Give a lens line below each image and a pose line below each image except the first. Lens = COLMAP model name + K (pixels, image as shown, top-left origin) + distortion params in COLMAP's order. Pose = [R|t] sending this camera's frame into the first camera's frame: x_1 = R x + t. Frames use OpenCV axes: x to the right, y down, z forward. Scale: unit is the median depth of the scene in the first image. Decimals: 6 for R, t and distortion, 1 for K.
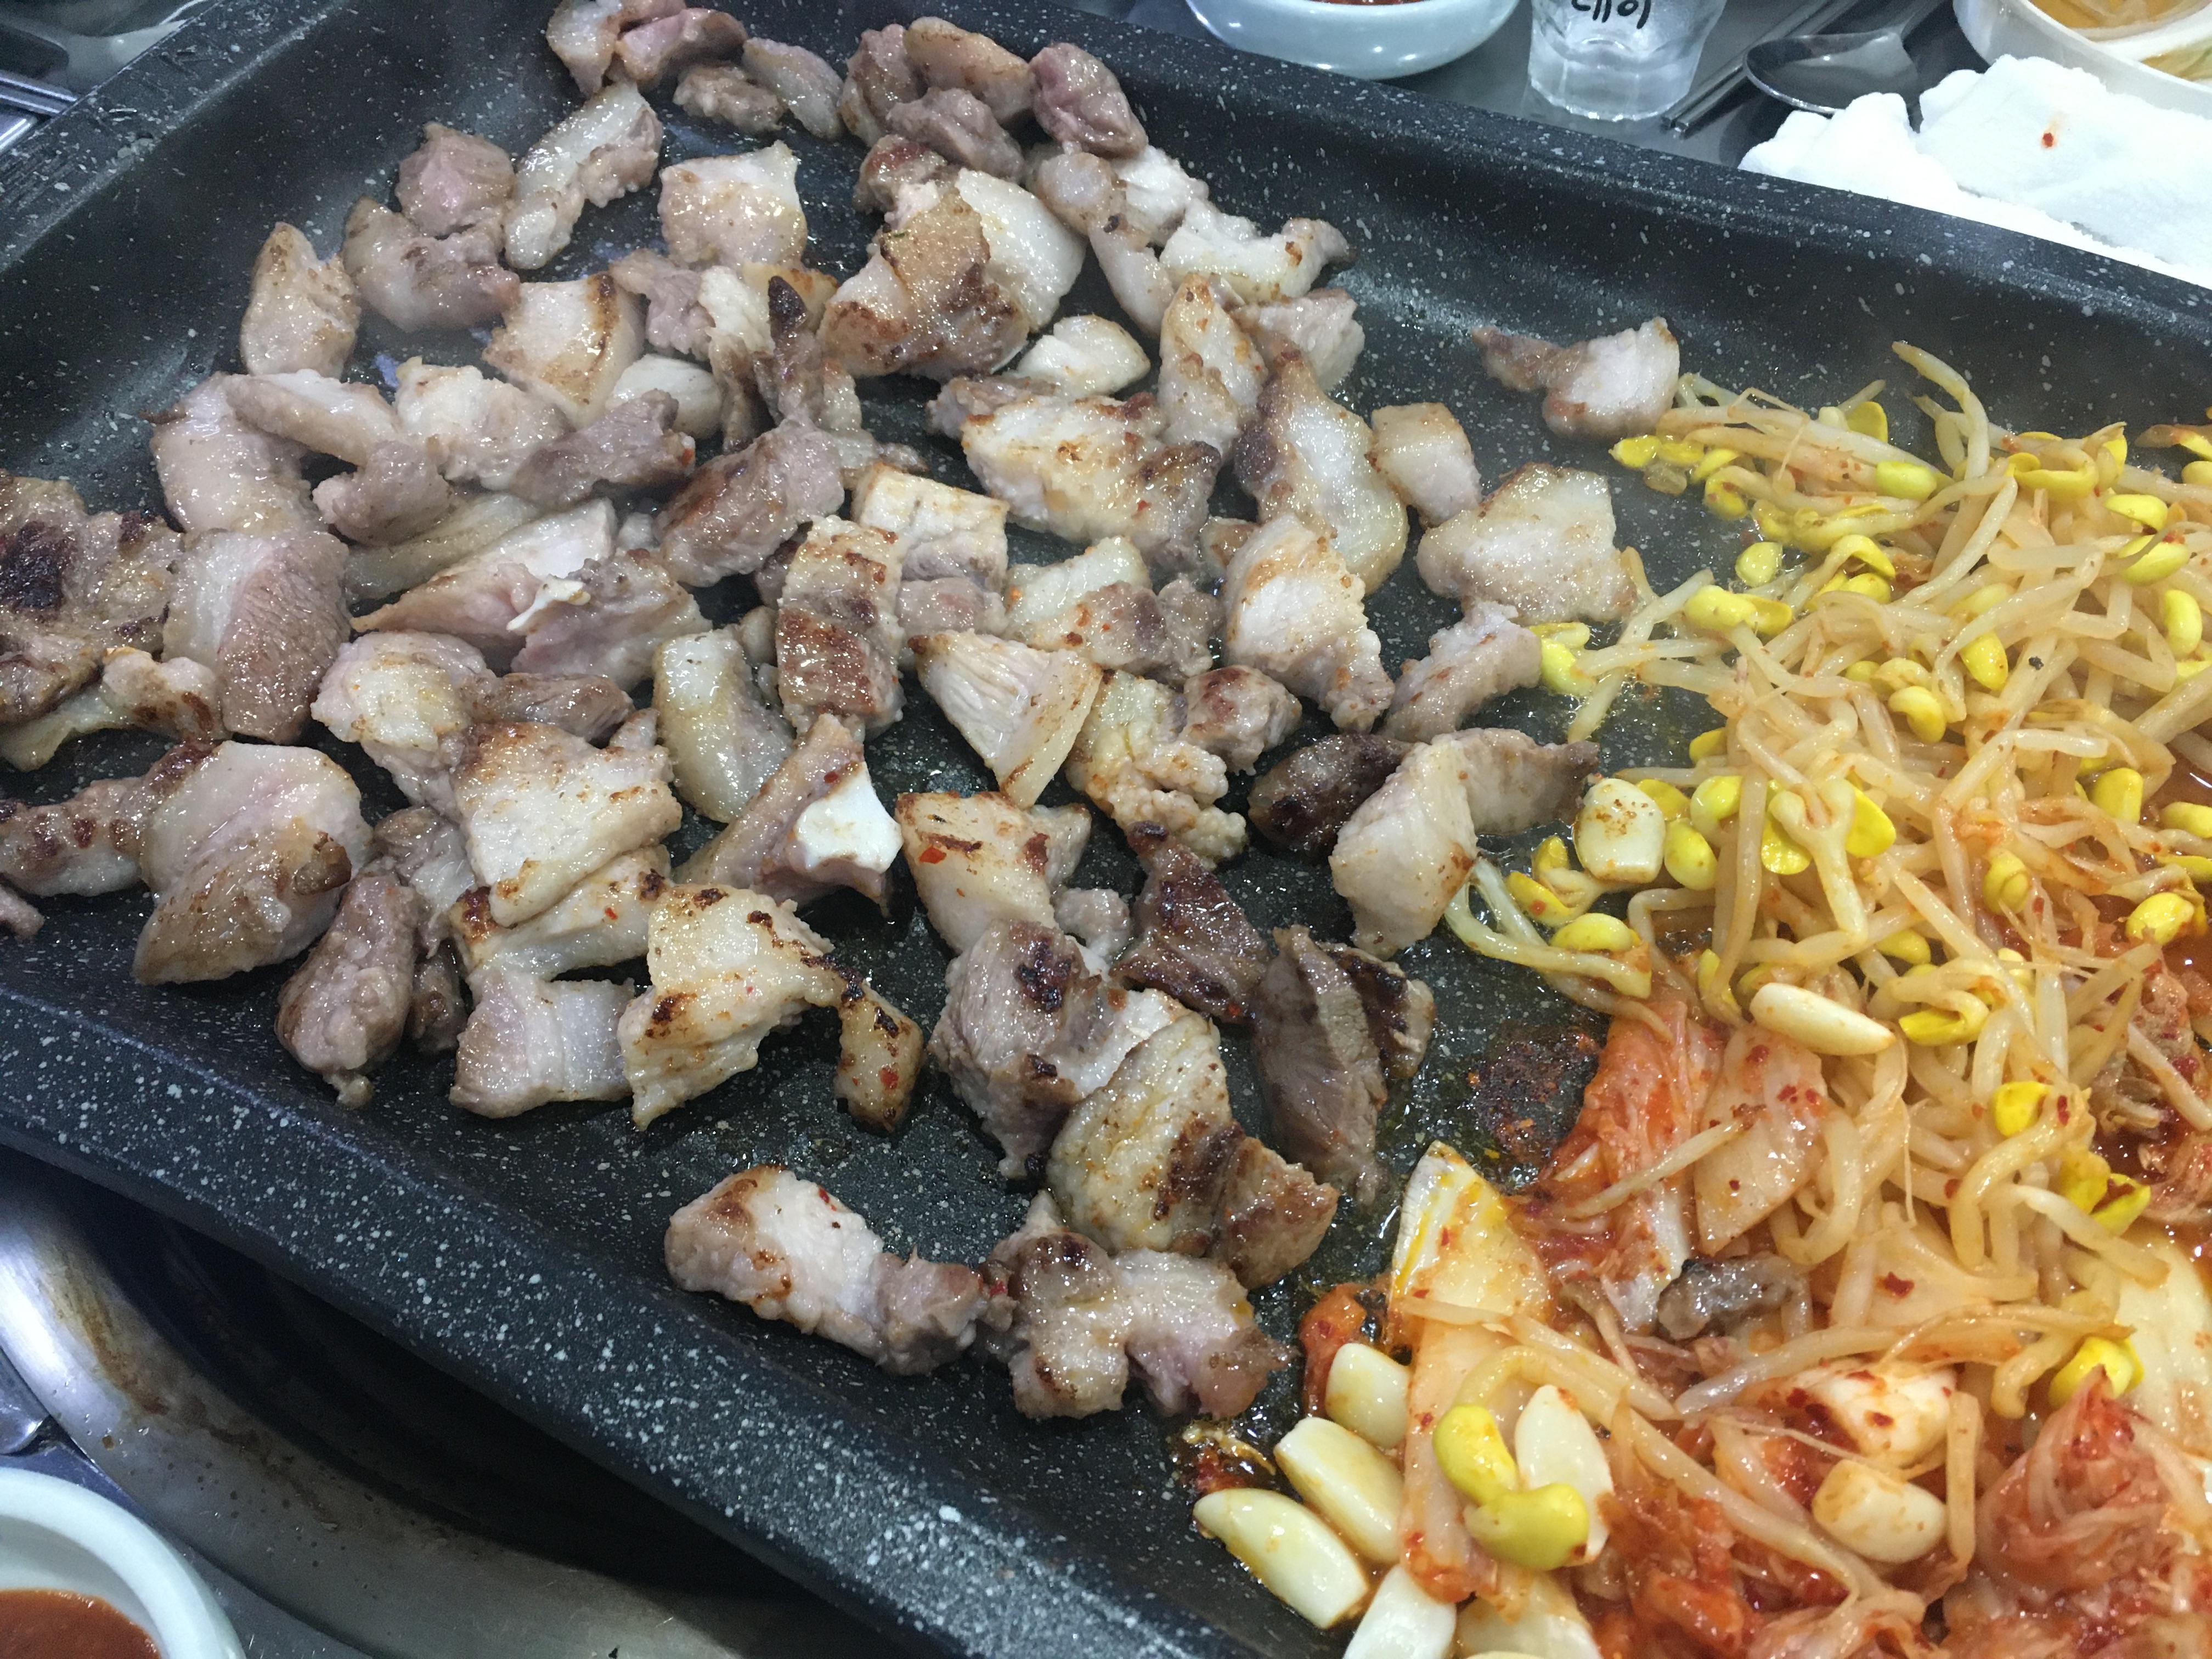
lens RADIAL K [[1878.1, 0, 1096.8], [0, 1878.1, 833.9], [0, 0, 1]] dist [0.060901, -0.093289]
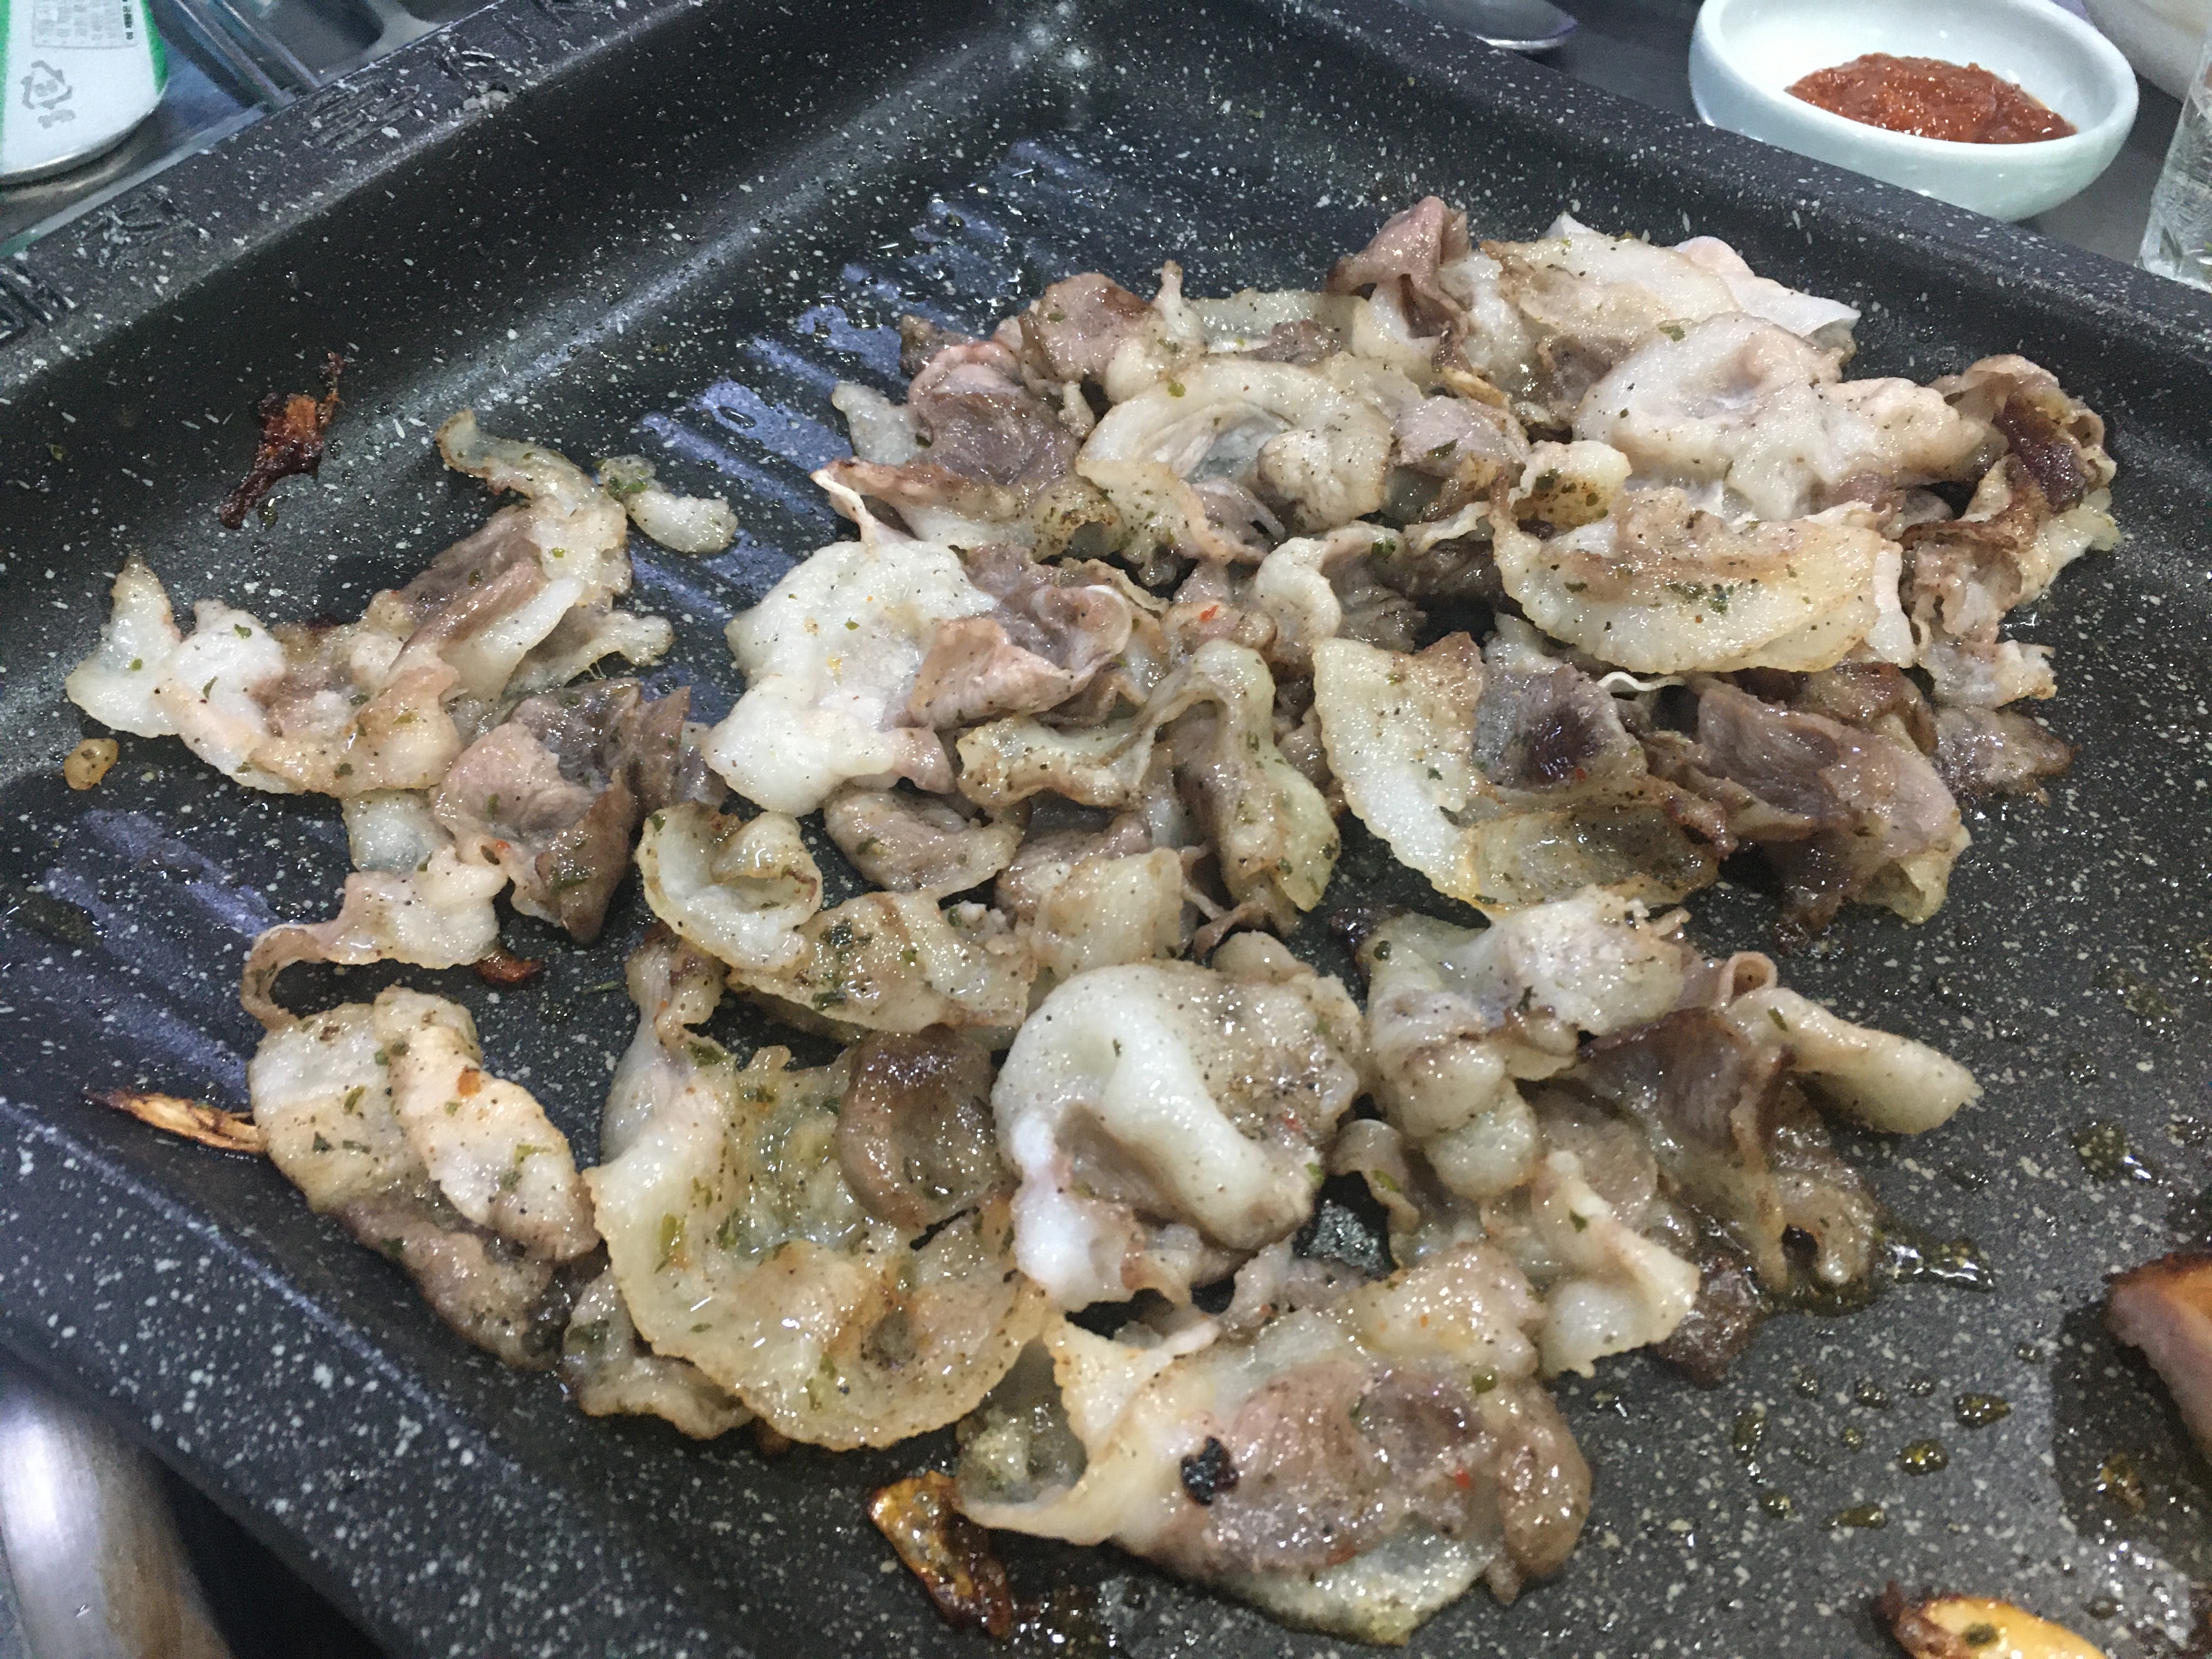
lens RADIAL K [[1878.1, 0, 1114.4], [0, 1878.1, 851.4], [0, 0, 1]] dist [0.060901, -0.093289]
pose [[0.984915, 0.151882, -0.082911, -0.171502], [-0.156437, 0.986345, -0.051491, -0.061099], [0.073958, 0.063685, 0.995226, 0.316826]]
